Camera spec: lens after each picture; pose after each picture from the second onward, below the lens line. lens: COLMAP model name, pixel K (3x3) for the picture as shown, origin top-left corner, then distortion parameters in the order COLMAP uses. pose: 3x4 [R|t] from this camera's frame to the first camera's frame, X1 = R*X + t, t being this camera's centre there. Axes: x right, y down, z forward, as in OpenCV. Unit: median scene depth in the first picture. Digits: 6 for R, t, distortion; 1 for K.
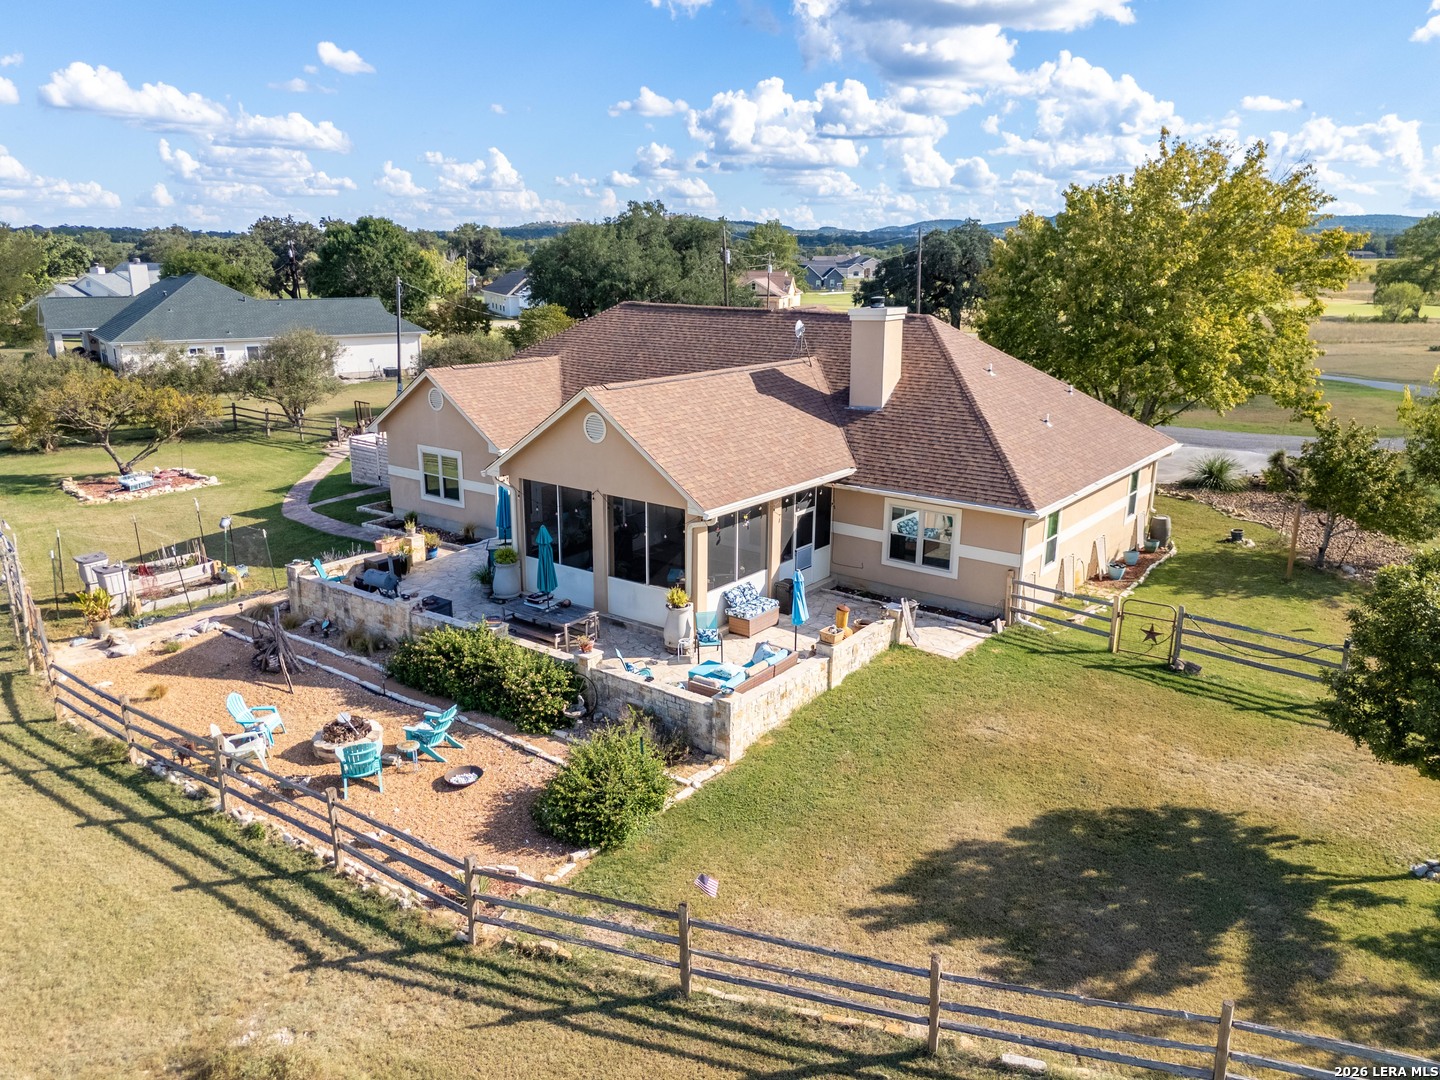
lens RADIAL K [[1059.3, 0, 720.0], [0, 1059.3, 540.0], [0, 0, 1]] dist [0.067367, -0.037412]
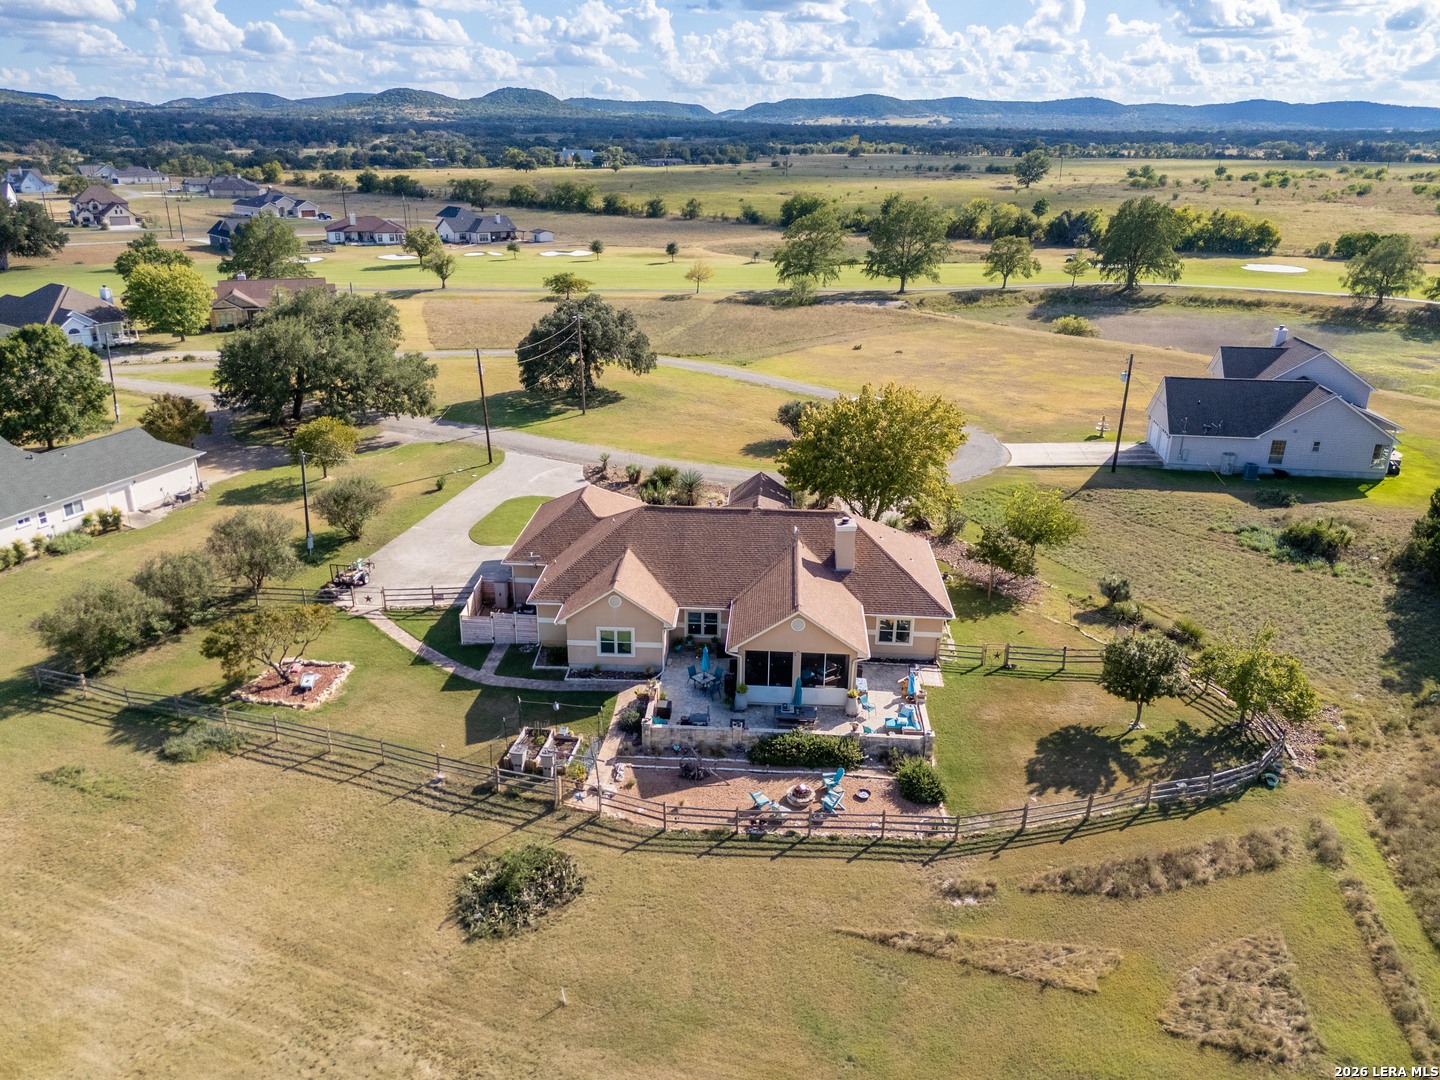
lens RADIAL K [[1059.3, 0, 720.0], [0, 1059.3, 540.0], [0, 0, 1]] dist [0.067367, -0.037412]
pose [[0.829090, -0.193884, 0.524422, -1.781155], [0.137050, 0.979809, 0.145576, -0.806147], [-0.542058, -0.048823, 0.838922, -0.930694]]
